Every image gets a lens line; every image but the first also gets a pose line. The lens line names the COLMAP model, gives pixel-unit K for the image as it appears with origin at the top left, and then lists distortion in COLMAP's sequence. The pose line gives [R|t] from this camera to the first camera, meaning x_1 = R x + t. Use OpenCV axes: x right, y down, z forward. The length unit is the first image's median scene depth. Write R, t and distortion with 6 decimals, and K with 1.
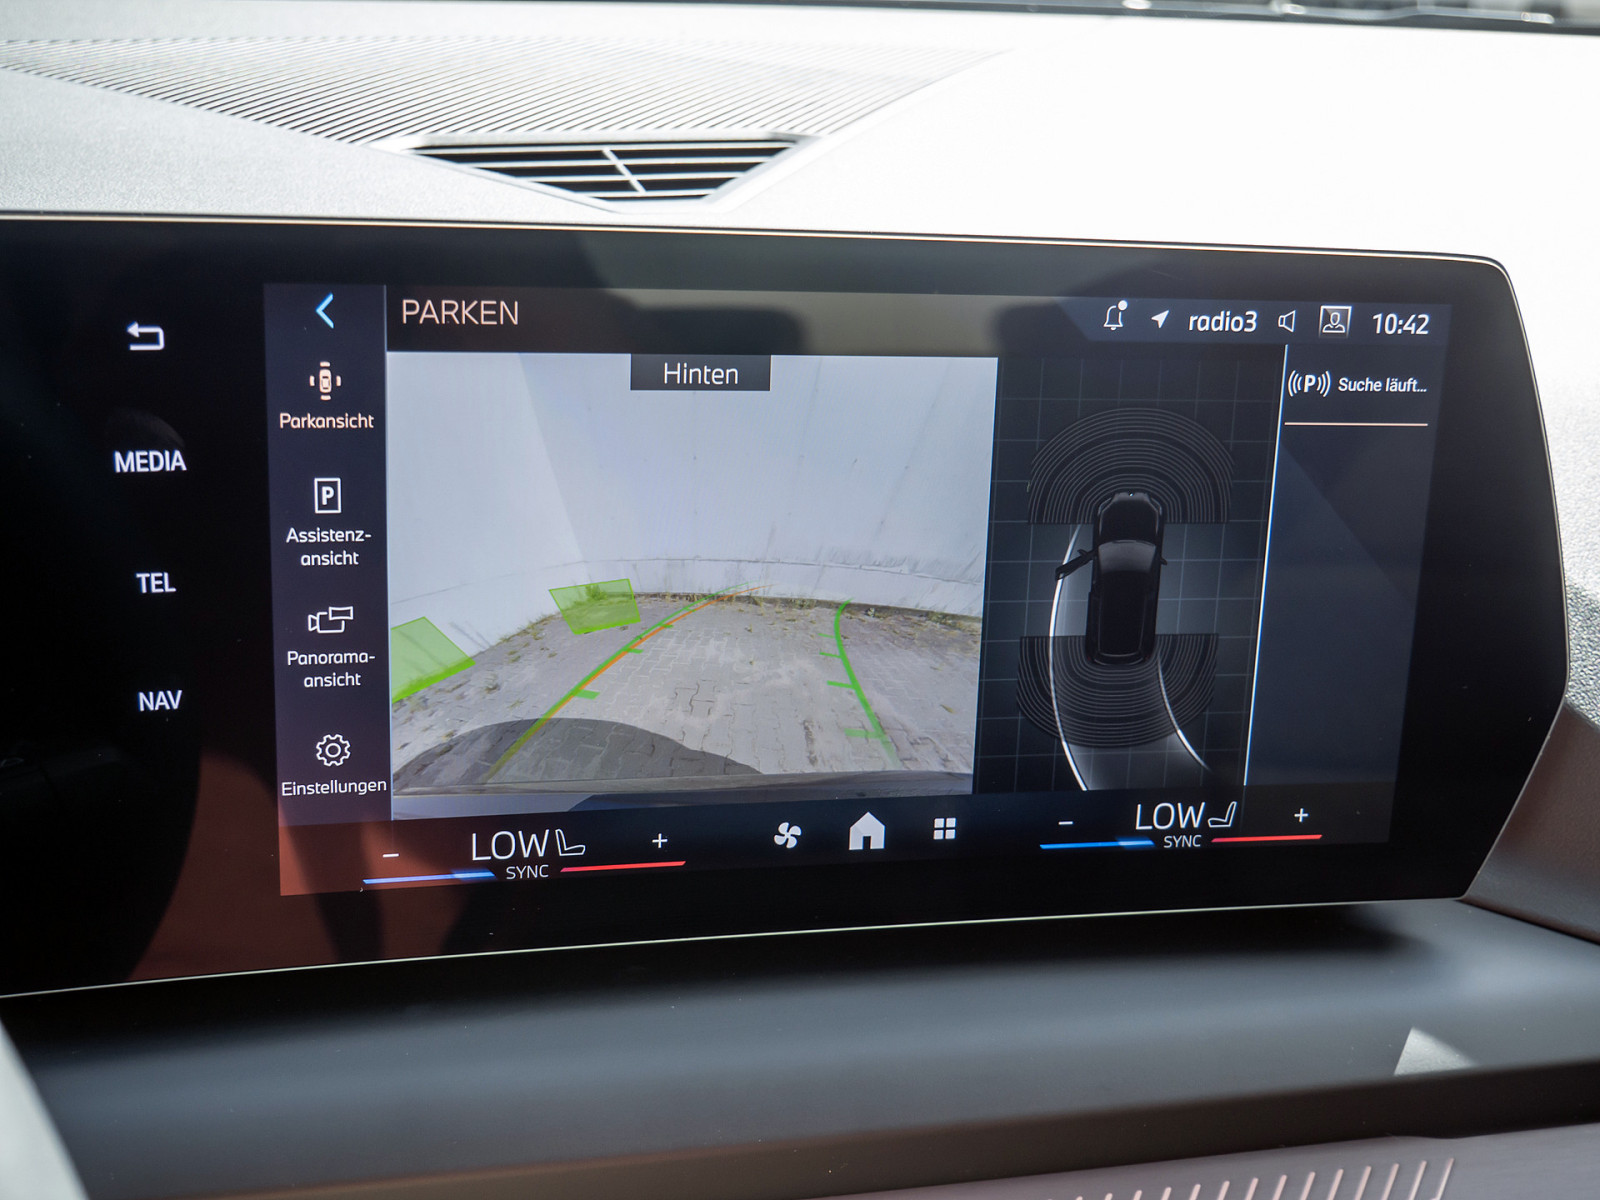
lens RADIAL K [[2070.2, 0, 796.7], [0, 2070.2, 641.4], [0, 0, 1]] dist [-0.000838, 0.148507]
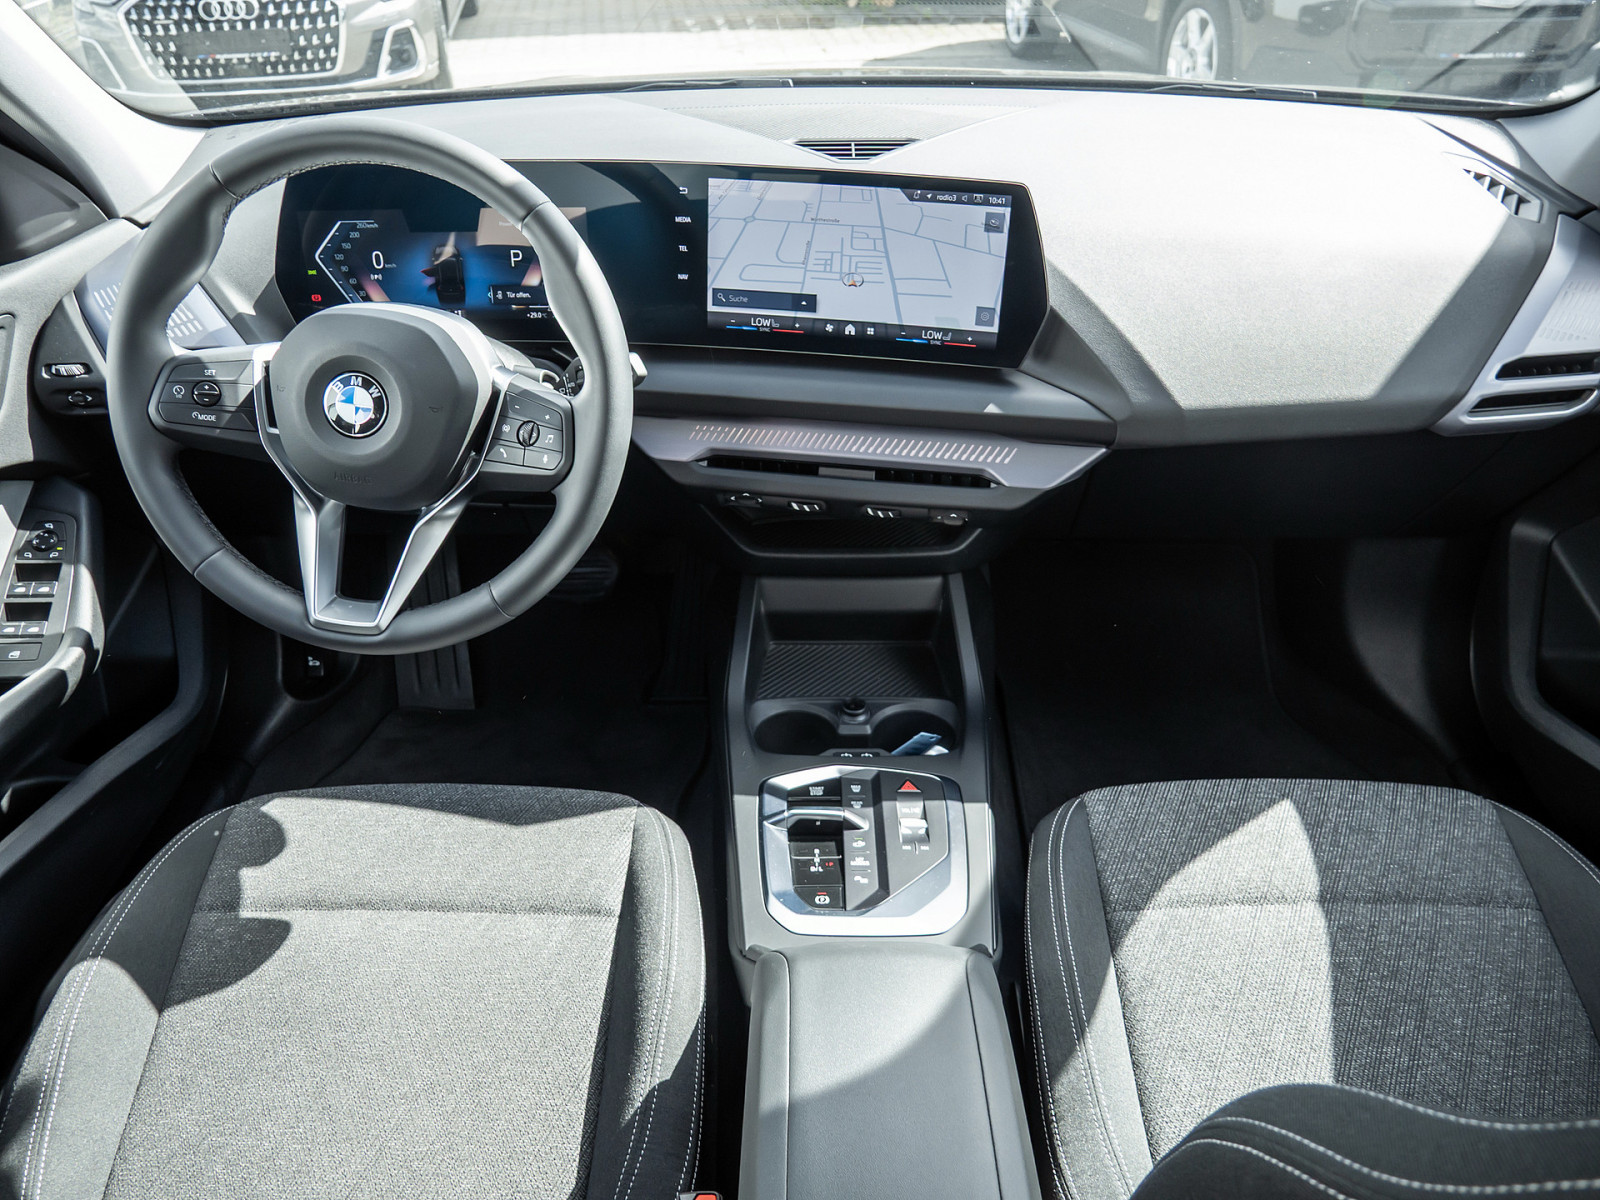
lens RADIAL K [[1135.9, 0, 800.0], [0, 1135.9, 600.0], [0, 0, 1]] dist [-0.050574, 0.006561]
pose [[0.924951, 0.163544, -0.343103, 0.736692], [-0.102041, 0.976403, 0.190328, 0.186514], [0.366134, -0.141034, 0.919813, -1.036719]]
